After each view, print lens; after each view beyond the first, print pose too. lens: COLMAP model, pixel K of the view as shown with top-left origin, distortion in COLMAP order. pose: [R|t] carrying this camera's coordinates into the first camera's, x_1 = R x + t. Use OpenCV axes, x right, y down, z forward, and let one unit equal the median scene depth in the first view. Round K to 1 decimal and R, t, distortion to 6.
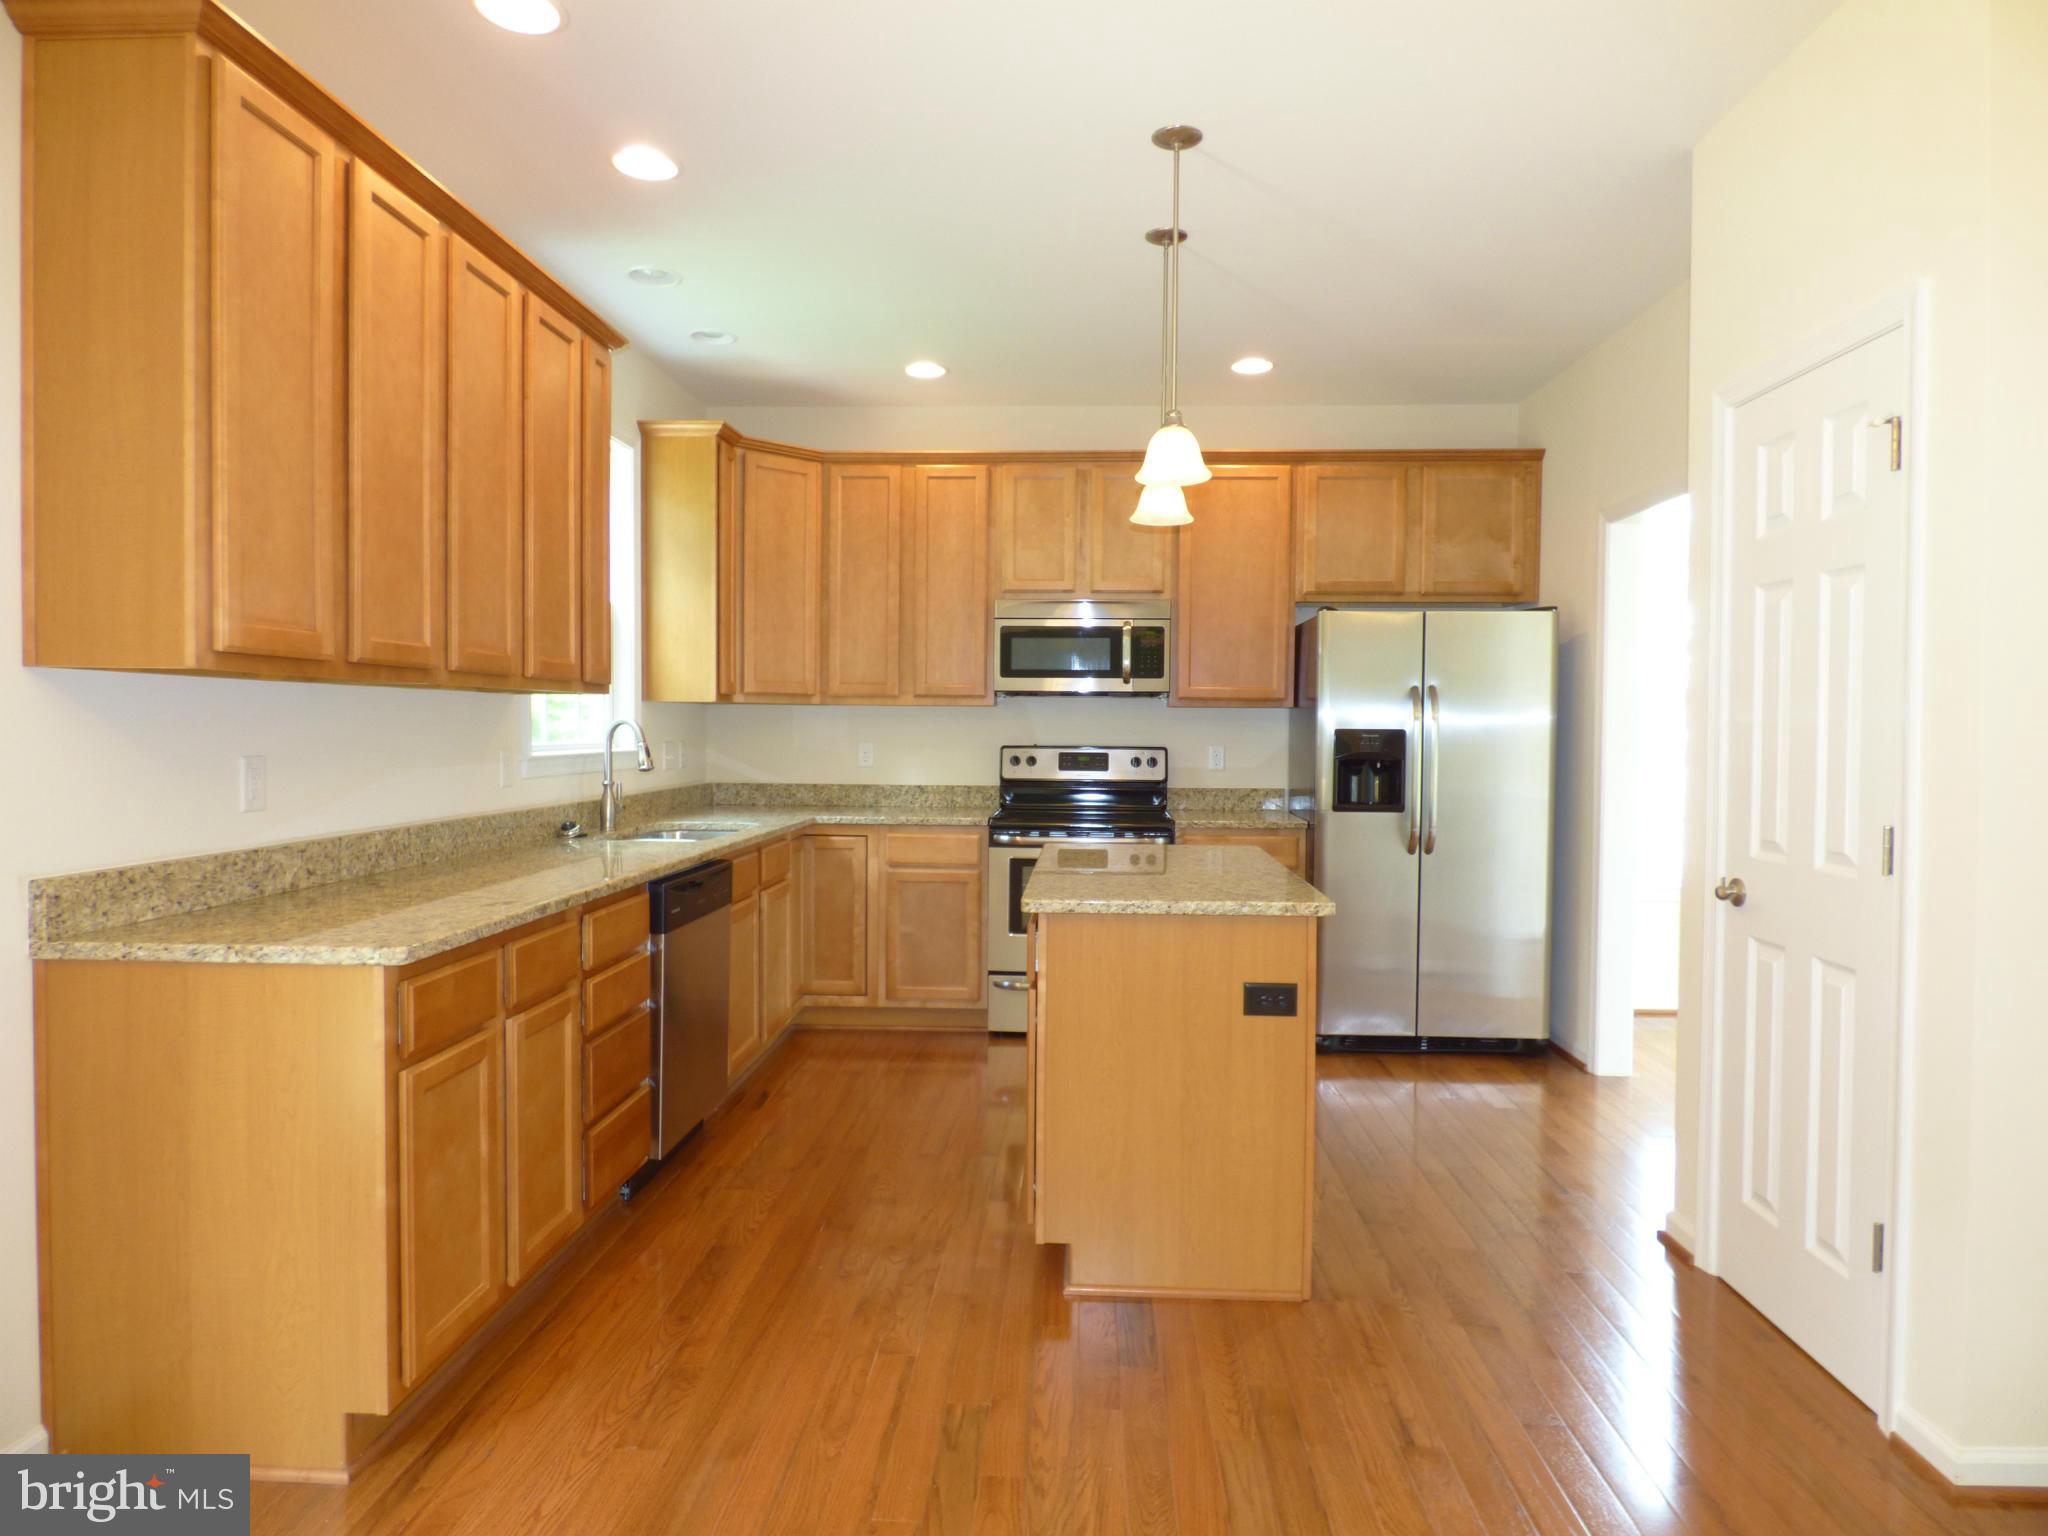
lens RADIAL K [[1311.8, 0, 1024.0], [0, 1311.8, 768.0], [0, 0, 1]] dist [0.018270, -0.038043]
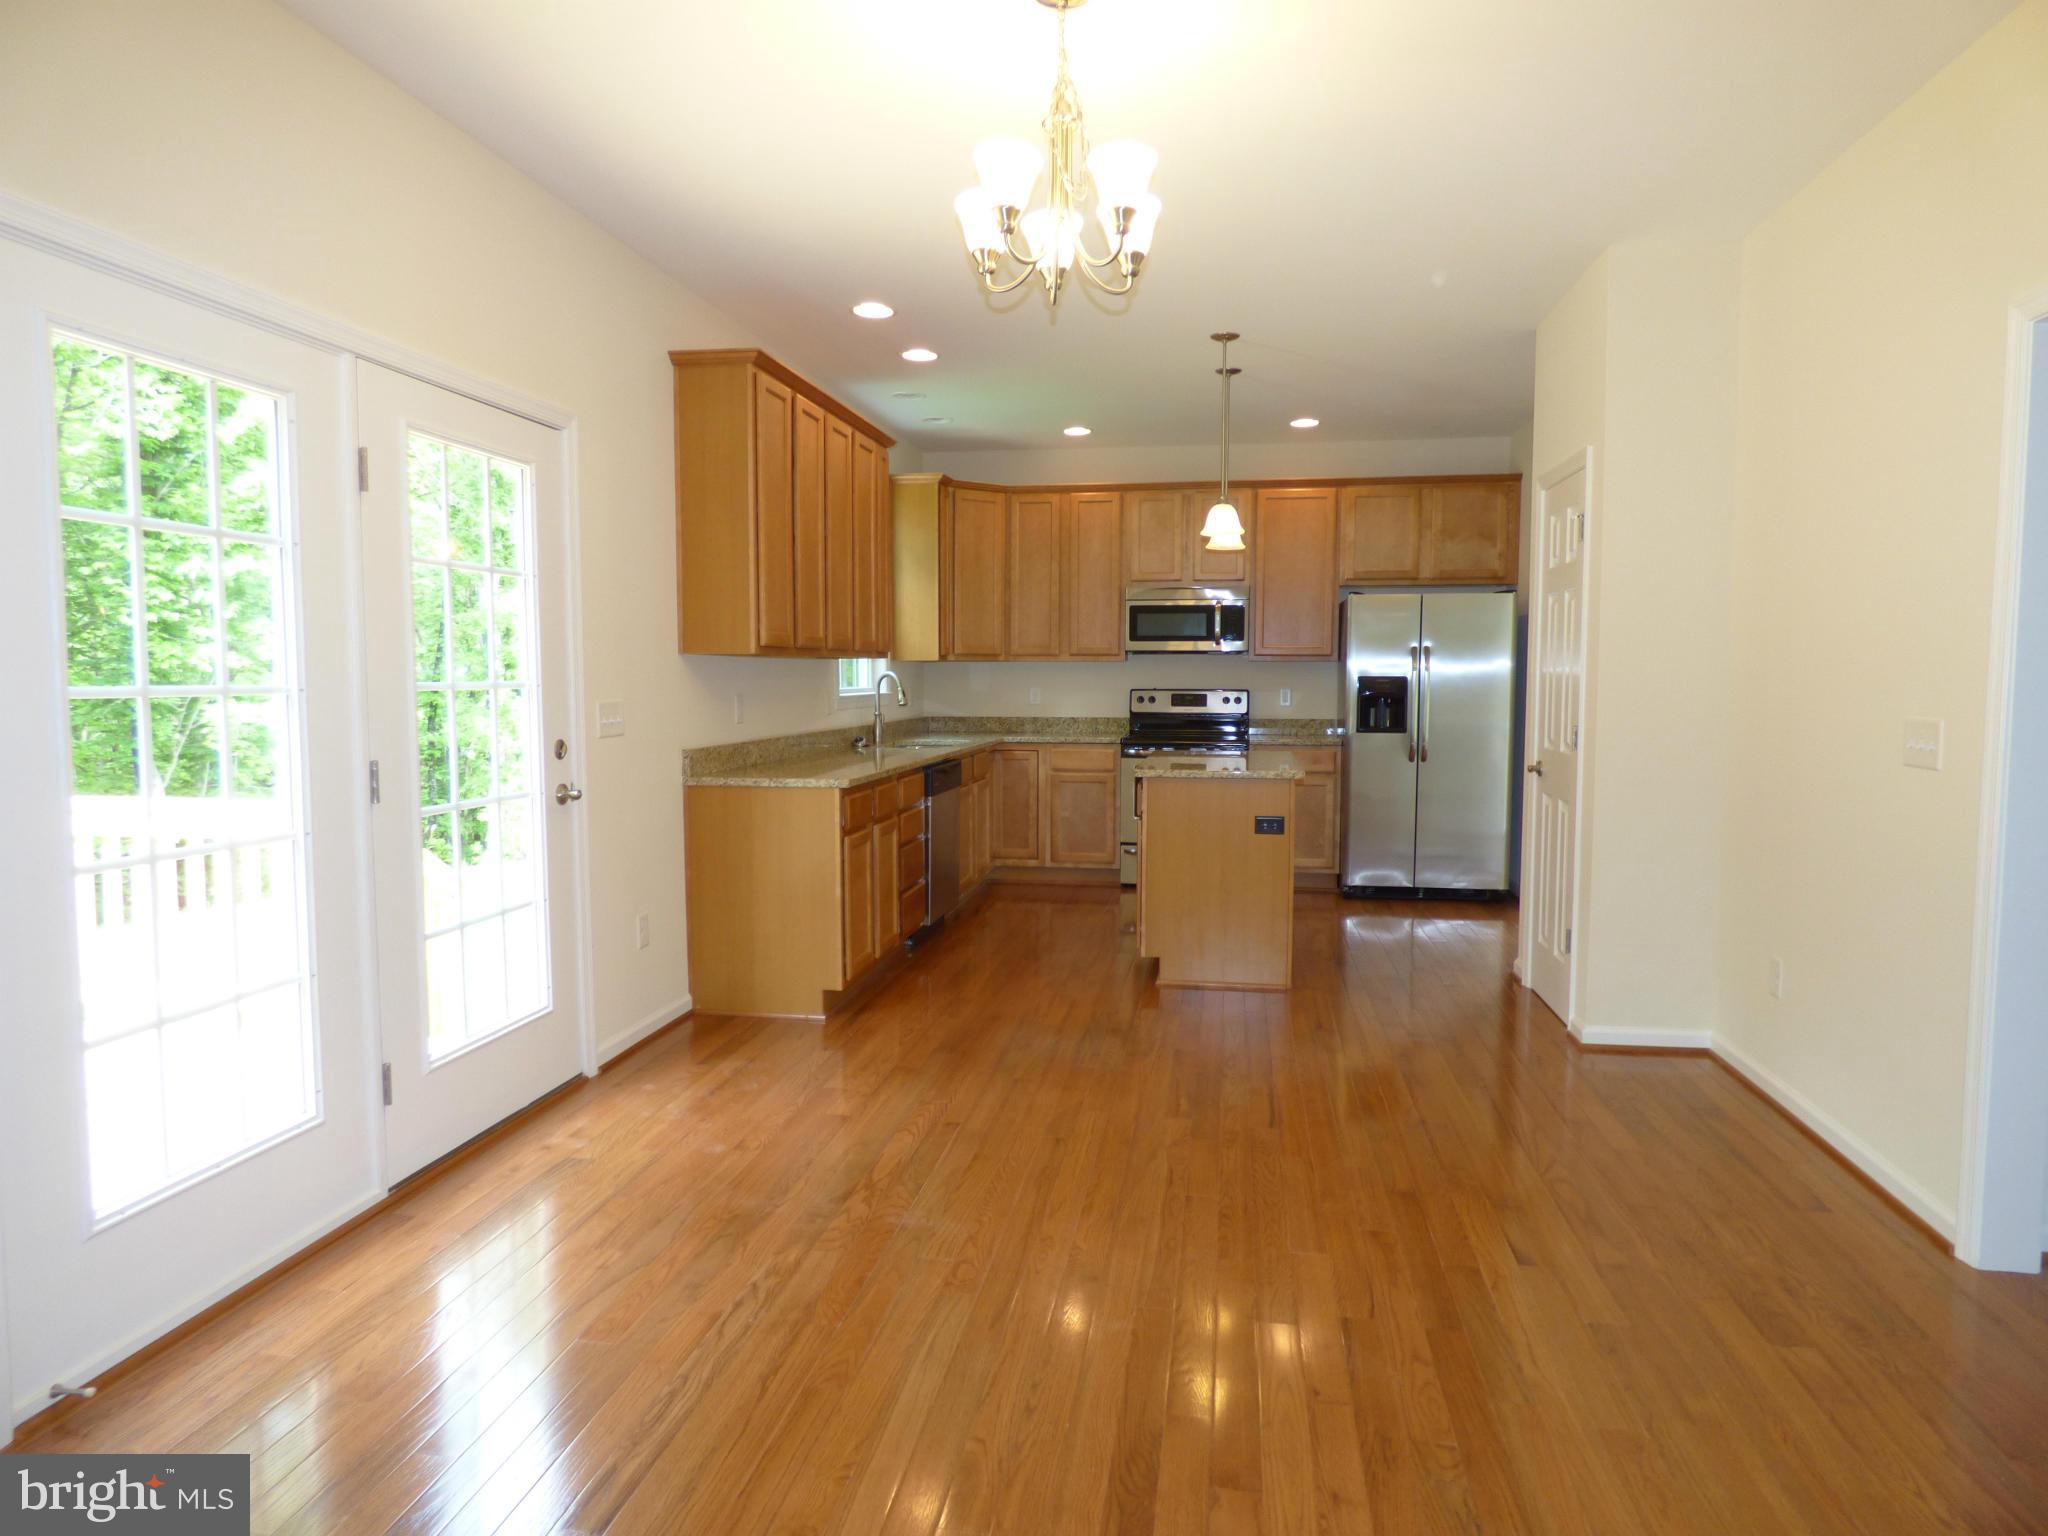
lens RADIAL K [[1311.8, 0, 1024.0], [0, 1311.8, 768.0], [0, 0, 1]] dist [0.018270, -0.038043]
pose [[0.994002, 0.001461, -0.109349, 0.025870], [0.003019, 0.999163, 0.040789, 0.011085], [0.109317, -0.040875, 0.993166, -0.468579]]
